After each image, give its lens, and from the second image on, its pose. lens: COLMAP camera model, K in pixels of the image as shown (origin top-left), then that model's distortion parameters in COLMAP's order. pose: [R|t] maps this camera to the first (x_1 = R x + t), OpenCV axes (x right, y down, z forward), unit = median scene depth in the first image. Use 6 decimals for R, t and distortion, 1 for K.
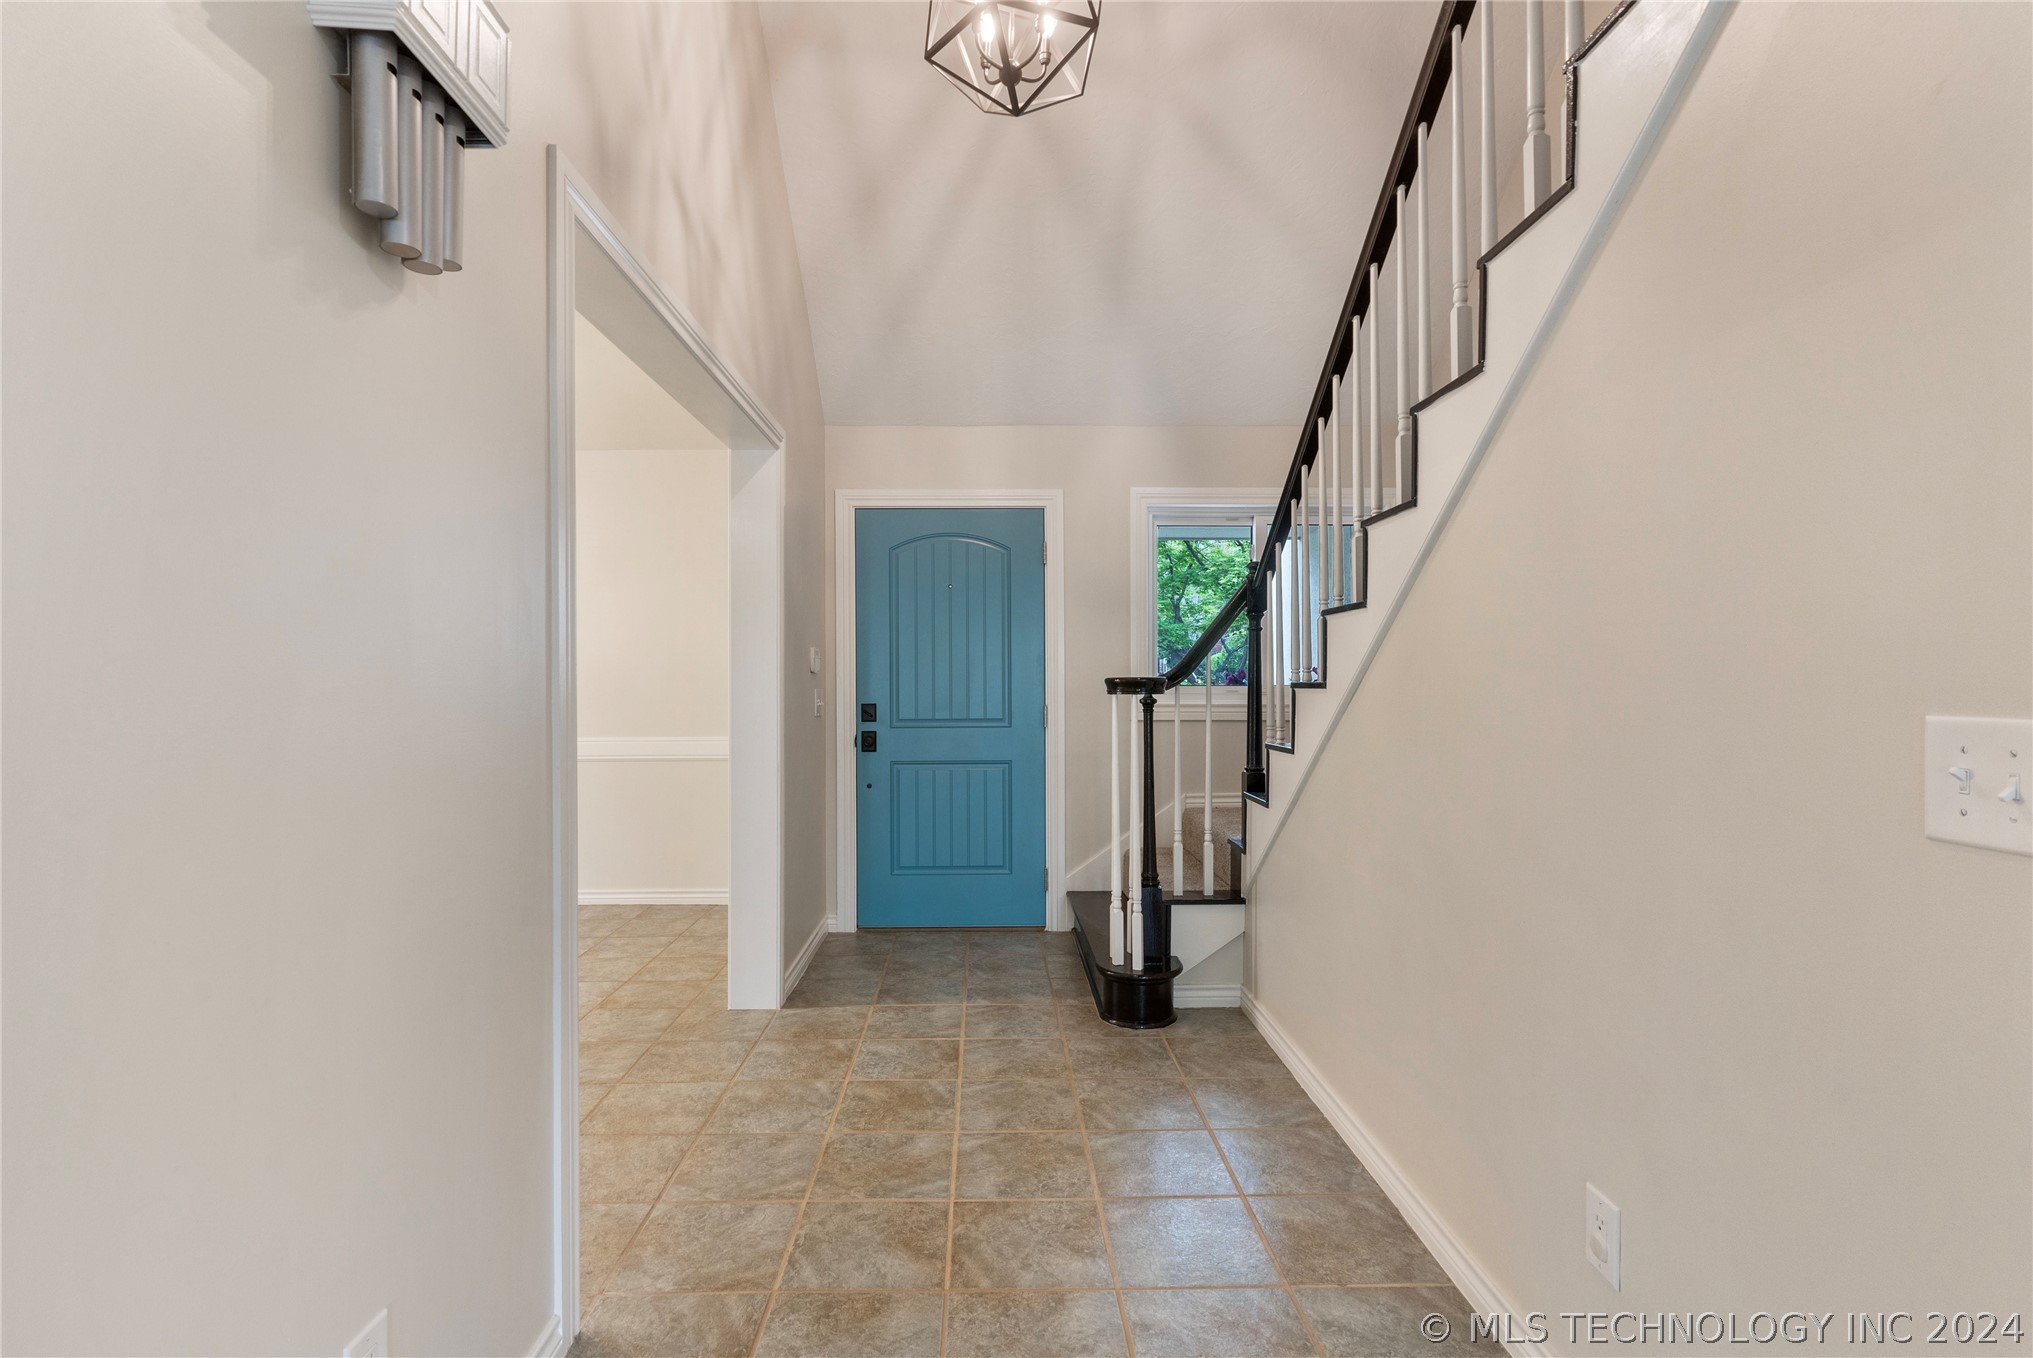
lens RADIAL K [[987.8, 0, 1011.5], [0, 987.8, 689.4], [0, 0, 1]] dist [0.002242, 0.000693]
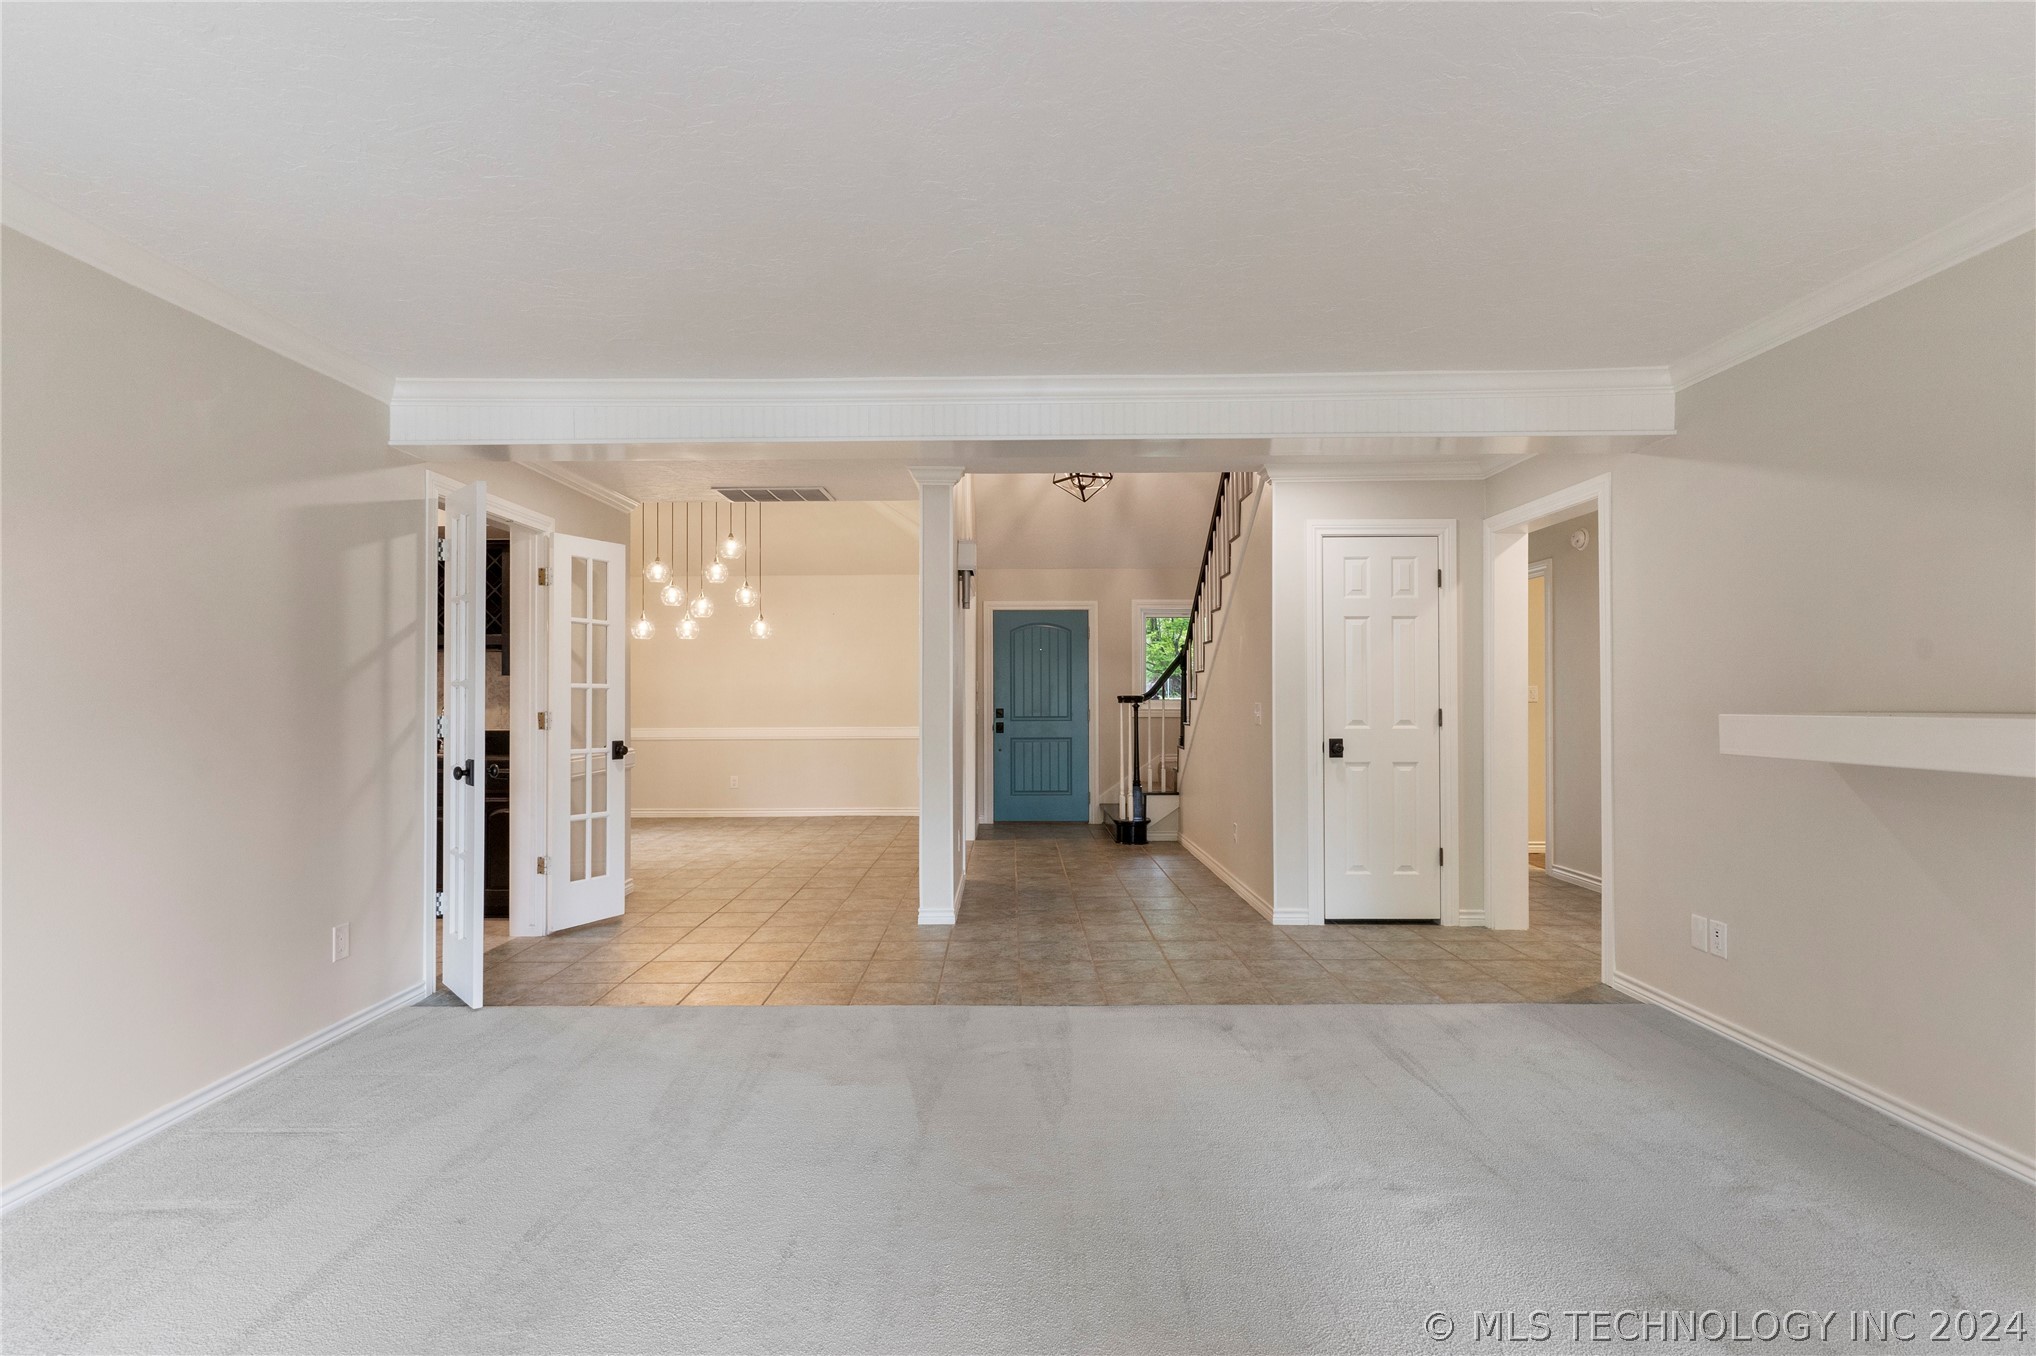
lens RADIAL K [[989.3, 0, 1013.0], [0, 989.3, 688.4], [0, 0, 1]] dist [0.002242, 0.000693]
pose [[0.999679, 0.001147, -0.025307, -0.074887], [-0.001677, 0.999779, -0.020936, 0.016523], [0.025277, 0.020972, 0.999460, -1.094517]]
